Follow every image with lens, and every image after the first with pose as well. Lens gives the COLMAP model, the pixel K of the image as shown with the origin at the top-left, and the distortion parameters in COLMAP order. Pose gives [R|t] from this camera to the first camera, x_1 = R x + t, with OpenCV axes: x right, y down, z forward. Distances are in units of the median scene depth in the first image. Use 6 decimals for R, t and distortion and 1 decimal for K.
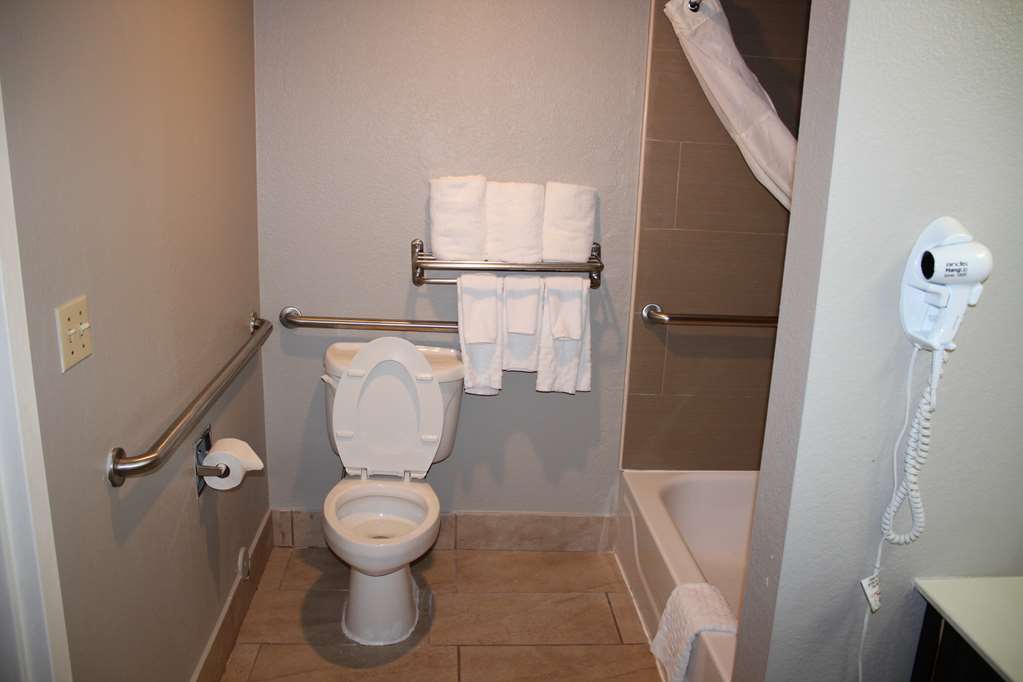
lens RADIAL K [[851.3, 0, 511.5], [0, 851.3, 341.0], [0, 0, 1]] dist [-0.163057, 0.140877]
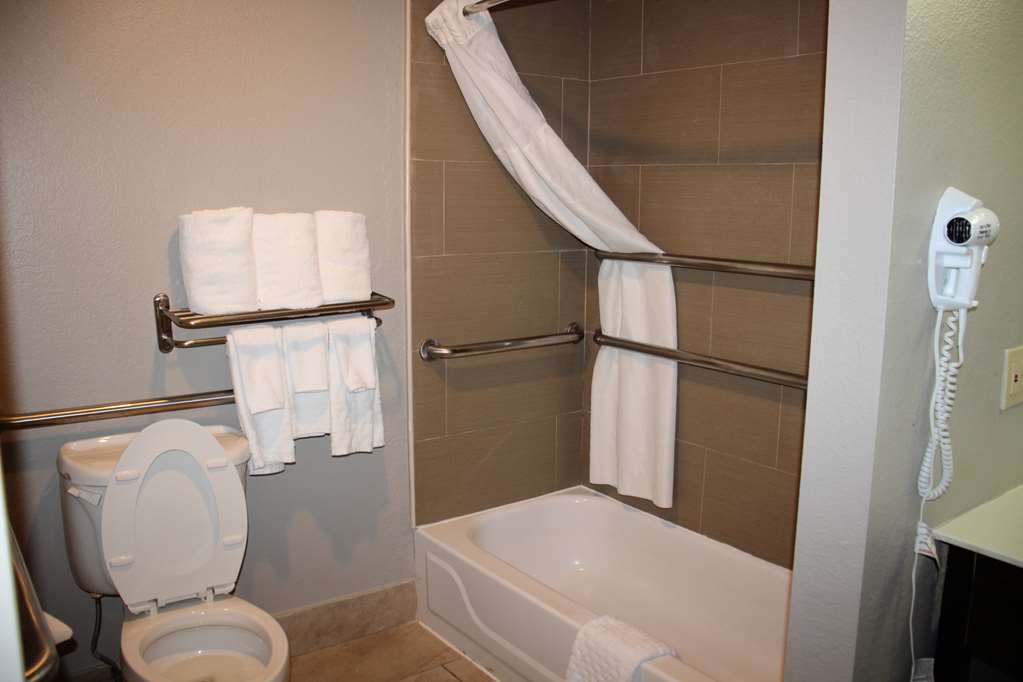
lens RADIAL K [[851.3, 0, 511.5], [0, 851.3, 341.0], [0, 0, 1]] dist [-0.163057, 0.140877]
pose [[0.835740, -0.126594, 0.534334, -0.262248], [0.161054, 0.986779, -0.018114, -0.011032], [-0.524976, 0.101195, 0.845080, 0.189337]]
